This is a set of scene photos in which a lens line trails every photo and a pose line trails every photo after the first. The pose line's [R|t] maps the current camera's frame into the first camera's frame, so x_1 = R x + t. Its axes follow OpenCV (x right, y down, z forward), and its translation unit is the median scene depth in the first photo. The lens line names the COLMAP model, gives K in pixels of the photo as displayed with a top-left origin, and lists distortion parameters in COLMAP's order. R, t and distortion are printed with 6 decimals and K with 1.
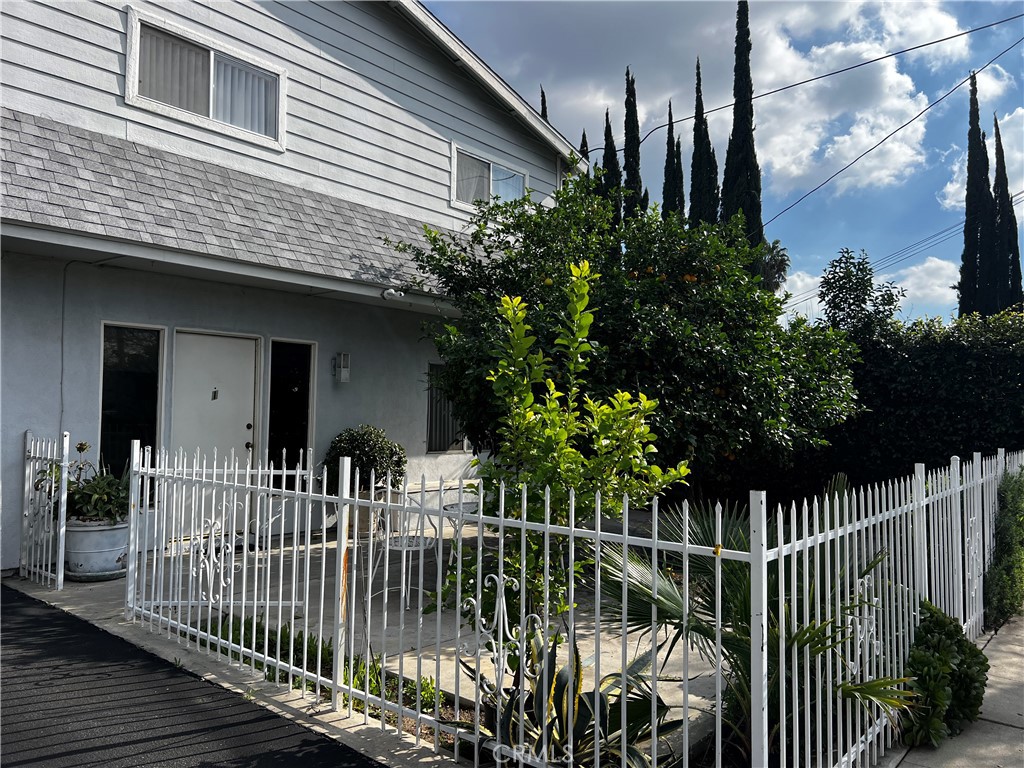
lens RADIAL K [[773.2, 0, 512.8], [0, 773.2, 382.3], [0, 0, 1]] dist [0.010652, 0.001370]
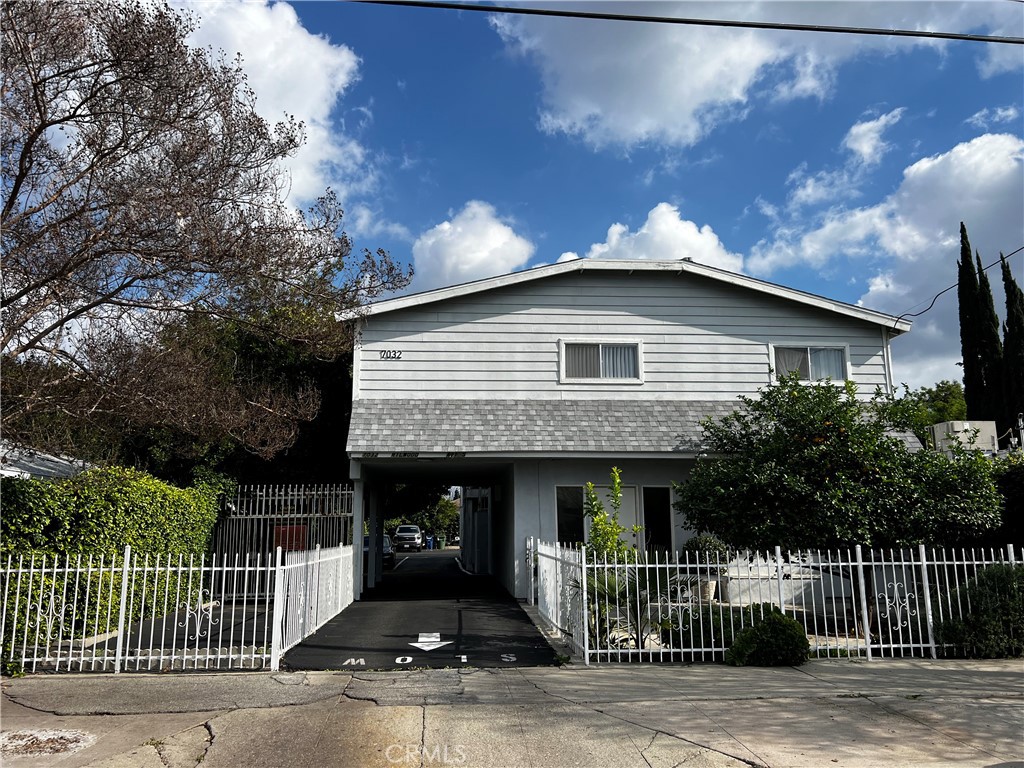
lens RADIAL K [[773.2, 0, 511.1], [0, 773.2, 385.8], [0, 0, 1]] dist [0.010652, 0.001370]
pose [[0.686864, -0.151816, -0.710753, 0.867998], [0.043892, 0.984820, -0.167940, 0.003227], [0.725459, 0.084156, 0.683101, -0.528636]]
